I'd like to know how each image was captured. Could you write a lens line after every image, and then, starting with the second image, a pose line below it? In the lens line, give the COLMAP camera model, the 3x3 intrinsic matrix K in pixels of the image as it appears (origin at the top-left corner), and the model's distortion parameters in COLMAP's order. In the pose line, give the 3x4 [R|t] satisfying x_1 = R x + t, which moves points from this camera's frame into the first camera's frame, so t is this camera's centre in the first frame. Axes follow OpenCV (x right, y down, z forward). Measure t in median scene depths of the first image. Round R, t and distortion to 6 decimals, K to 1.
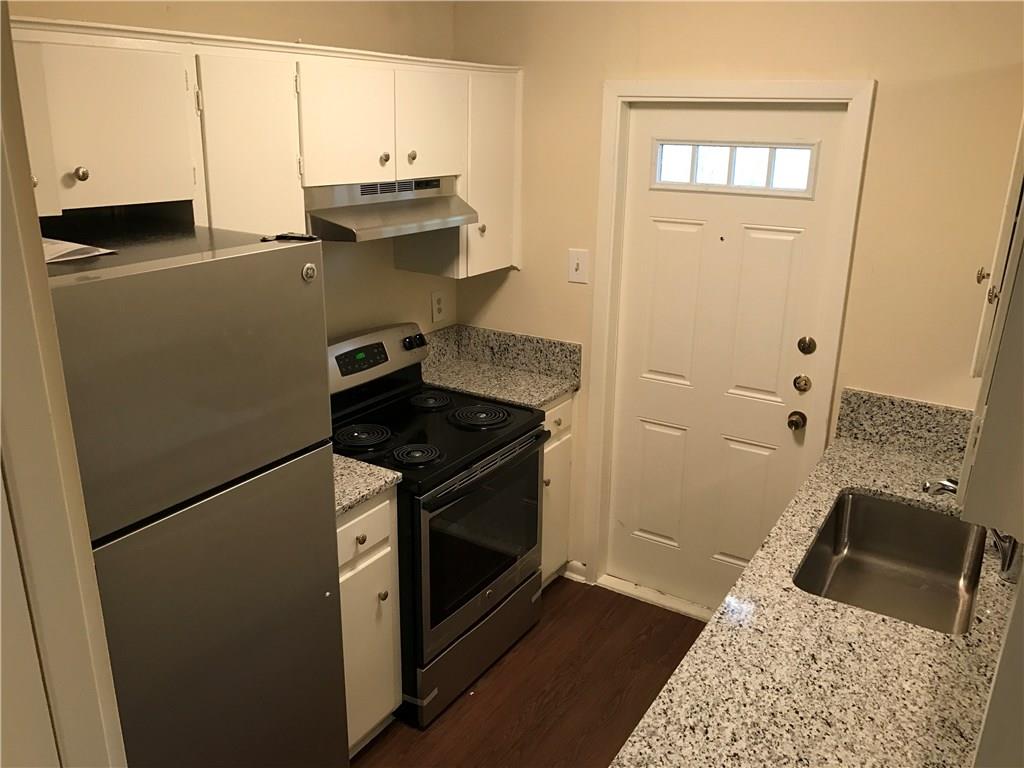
lens RADIAL K [[830.9, 0, 505.1], [0, 830.9, 385.0], [0, 0, 1]] dist [0.051733, -0.104652]
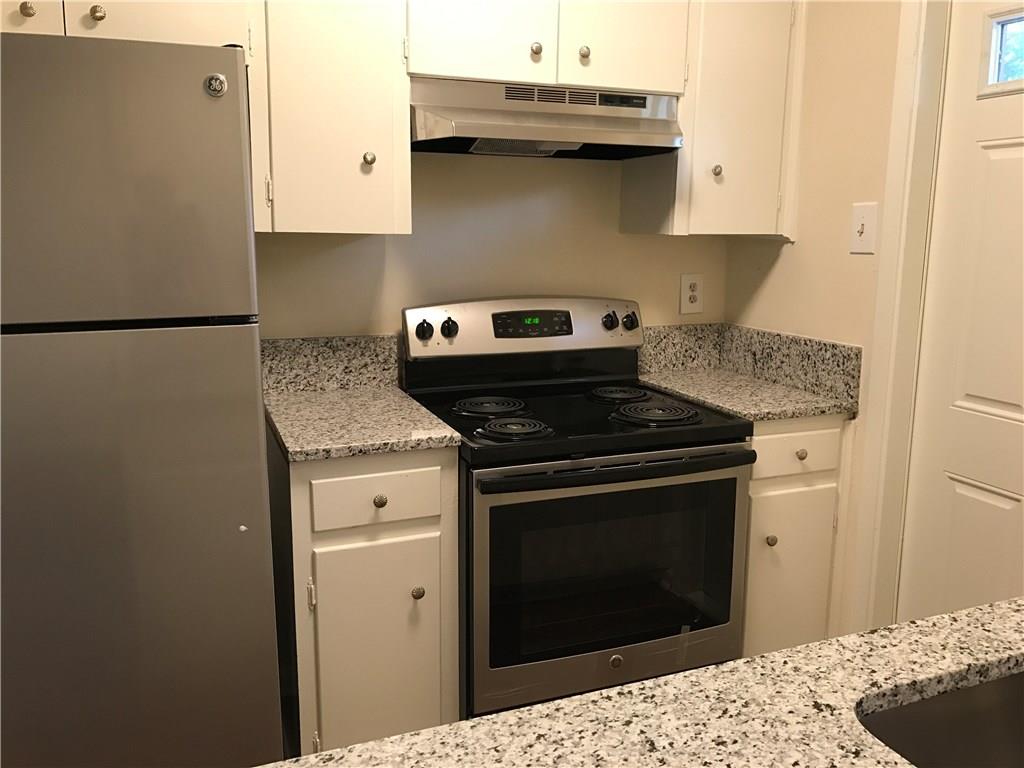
lens RADIAL K [[830.9, 0, 505.1], [0, 830.9, 385.0], [0, 0, 1]] dist [0.051733, -0.104652]
pose [[0.801004, 0.104045, -0.589549, 0.278030], [-0.182605, 0.980315, -0.075092, 0.088563], [0.570130, 0.167804, 0.804235, 0.325872]]
